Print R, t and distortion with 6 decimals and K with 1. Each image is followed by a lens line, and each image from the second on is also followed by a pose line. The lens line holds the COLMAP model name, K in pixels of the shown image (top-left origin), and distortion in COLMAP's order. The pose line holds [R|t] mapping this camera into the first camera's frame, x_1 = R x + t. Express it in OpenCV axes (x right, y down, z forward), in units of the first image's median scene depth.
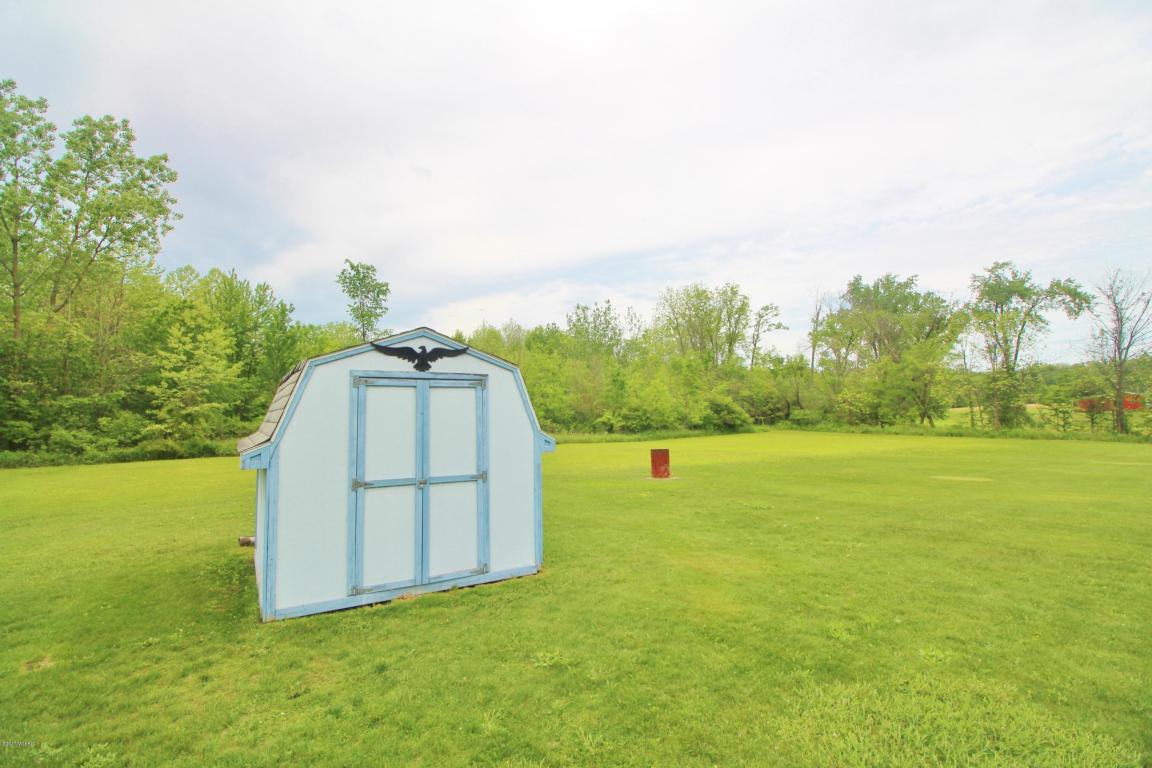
lens RADIAL K [[535.7, 0, 571.3], [0, 535.7, 380.9], [0, 0, 1]] dist [0.000687, -0.012833]
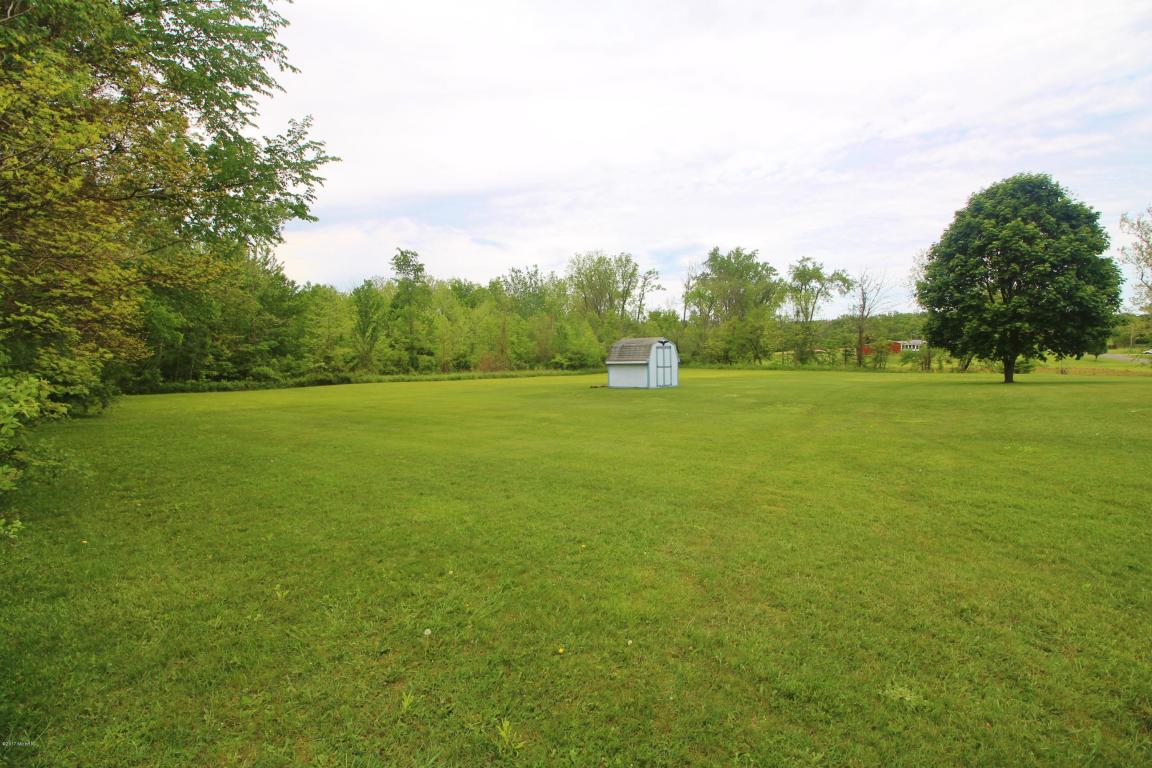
lens RADIAL K [[535.7, 0, 572.4], [0, 535.7, 382.9], [0, 0, 1]] dist [0.000687, -0.012833]
pose [[0.969664, -0.014131, 0.244032, -0.208943], [-0.012421, 0.994189, 0.106925, -0.017762], [-0.244125, -0.106713, 0.963854, -0.332159]]
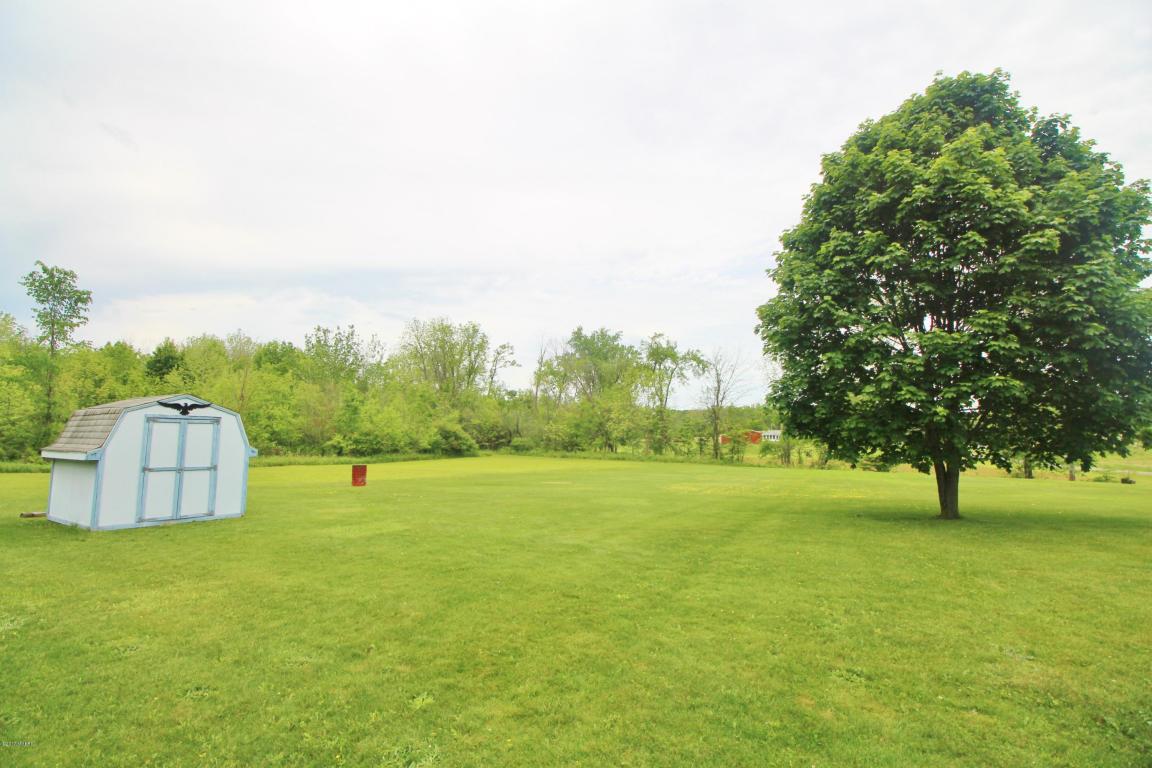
lens RADIAL K [[535.7, 0, 572.4], [0, 535.7, 380.5], [0, 0, 1]] dist [0.000687, -0.012833]
pose [[0.897983, 0.068365, 0.434688, 0.013784], [-0.047487, 0.997144, -0.058727, -0.008692], [-0.437461, 0.032094, 0.898664, -0.129867]]
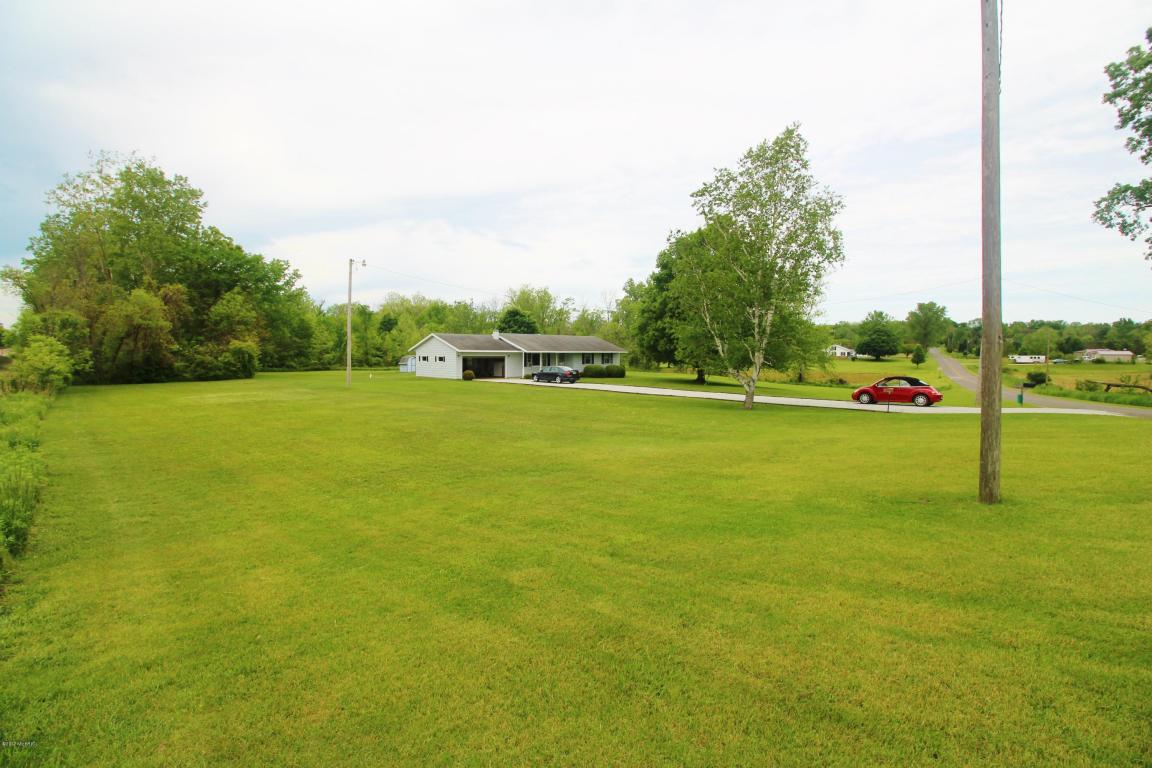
lens RADIAL K [[535.7, 0, 569.9], [0, 535.7, 379.1], [0, 0, 1]] dist [0.000687, -0.012833]
pose [[0.985932, 0.008549, 0.166930, 0.132796], [-0.026250, 0.994218, 0.104123, -0.098313], [-0.165075, -0.107040, 0.980455, -1.288337]]
